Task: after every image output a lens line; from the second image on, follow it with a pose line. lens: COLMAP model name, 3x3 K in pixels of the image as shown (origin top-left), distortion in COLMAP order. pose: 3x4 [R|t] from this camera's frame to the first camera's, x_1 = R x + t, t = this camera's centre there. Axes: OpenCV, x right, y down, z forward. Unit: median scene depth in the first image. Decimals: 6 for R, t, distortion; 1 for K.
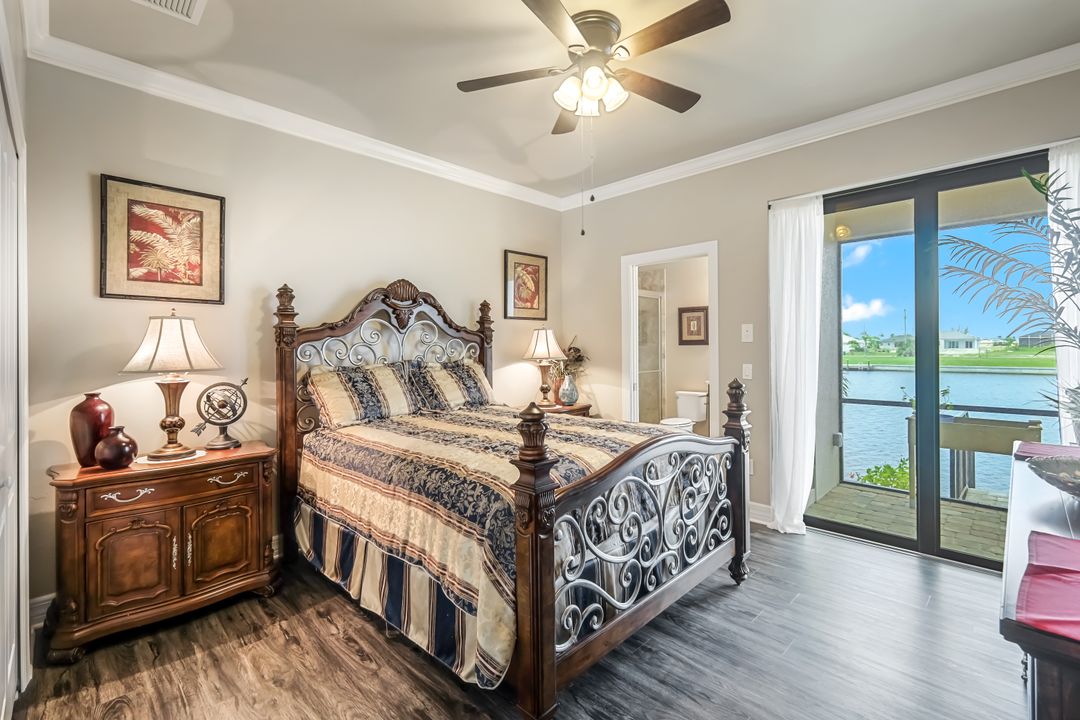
lens RADIAL K [[482.6, 0, 543.6], [0, 482.6, 353.3], [0, 0, 1]] dist [-0.001052, -0.000138]
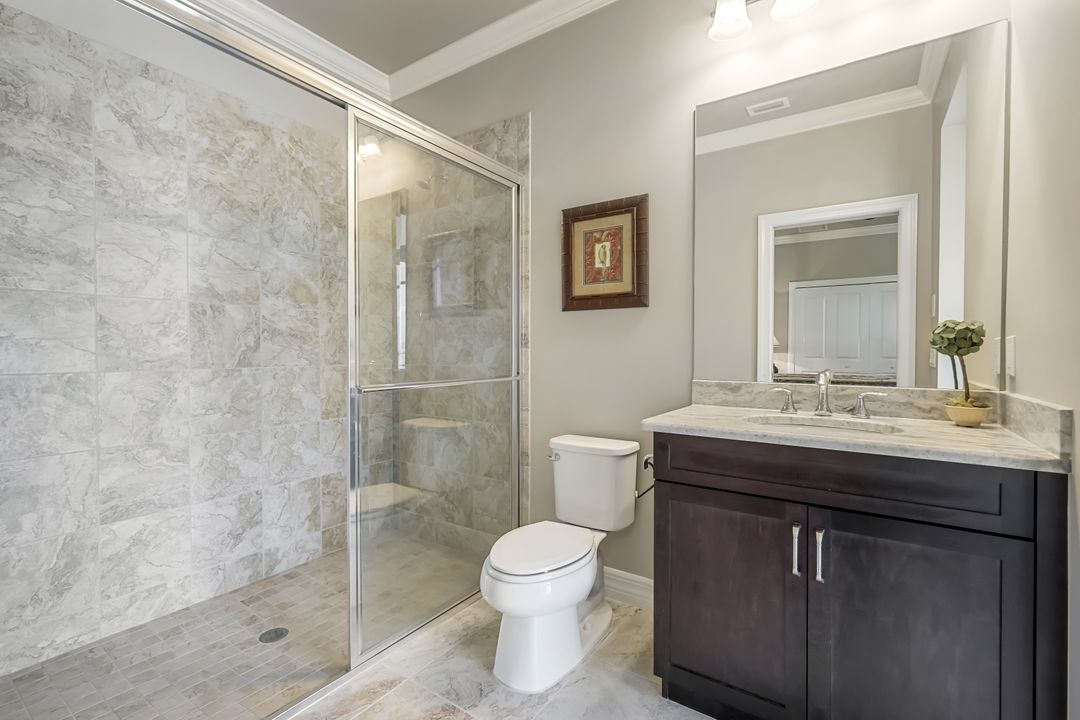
lens RADIAL K [[482.6, 0, 536.9], [0, 482.6, 360.0], [0, 0, 1]] dist [-0.001052, -0.000138]
pose [[0.982358, 0.003711, 0.186974, 0.193726], [-0.006175, 0.999902, 0.012597, 0.016147], [-0.186909, -0.013529, 0.982284, 0.646975]]
